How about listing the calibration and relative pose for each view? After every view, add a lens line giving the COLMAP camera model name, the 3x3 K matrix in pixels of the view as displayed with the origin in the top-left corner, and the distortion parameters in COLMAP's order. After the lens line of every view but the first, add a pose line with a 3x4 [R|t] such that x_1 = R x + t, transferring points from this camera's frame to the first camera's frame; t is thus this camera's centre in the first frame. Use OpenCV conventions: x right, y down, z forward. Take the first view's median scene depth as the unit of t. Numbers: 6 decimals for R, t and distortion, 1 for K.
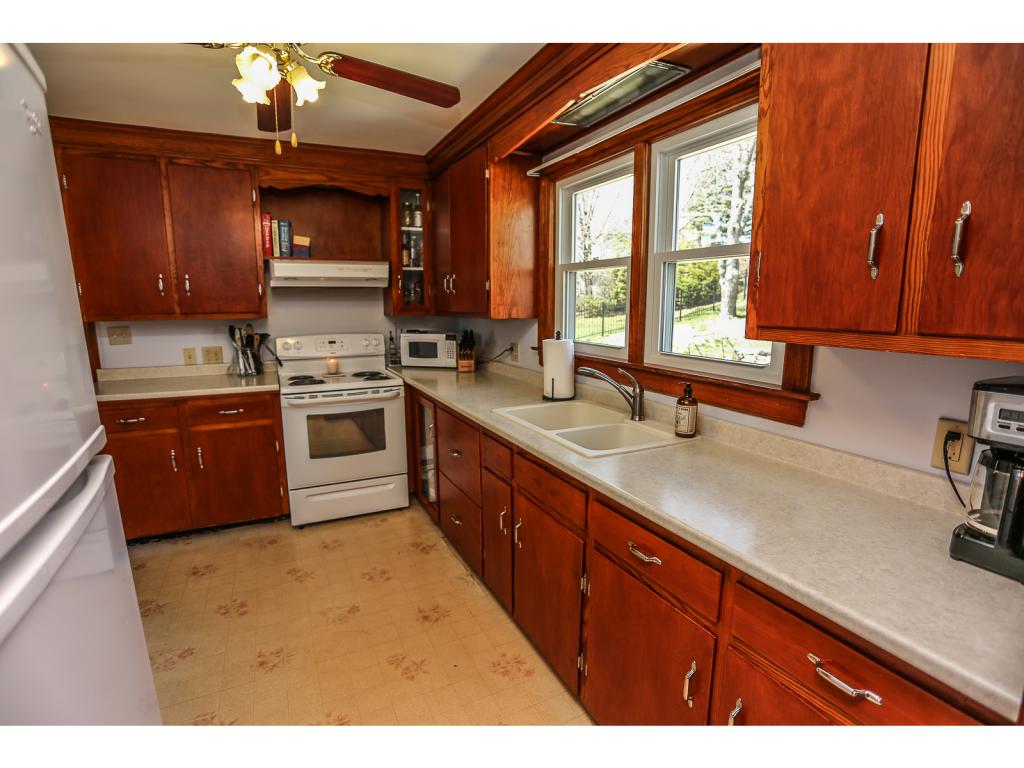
lens RADIAL K [[523.4, 0, 511.4], [0, 523.4, 379.0], [0, 0, 1]] dist [-0.056569, 0.015290]
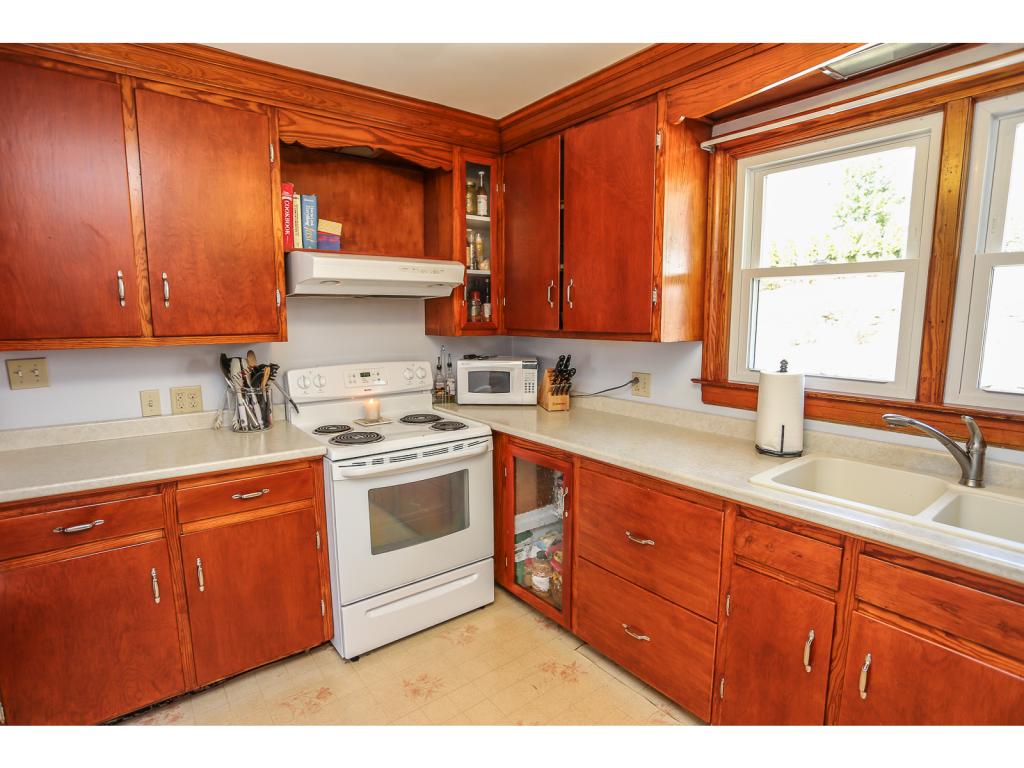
lens RADIAL K [[523.4, 0, 484.3], [0, 523.4, 376.0], [0, 0, 1]] dist [-0.056569, 0.015290]
pose [[0.977093, -0.025227, 0.211312, -0.389693], [0.031288, 0.999188, -0.025388, -0.053042], [-0.210499, 0.031418, 0.977089, 0.324855]]
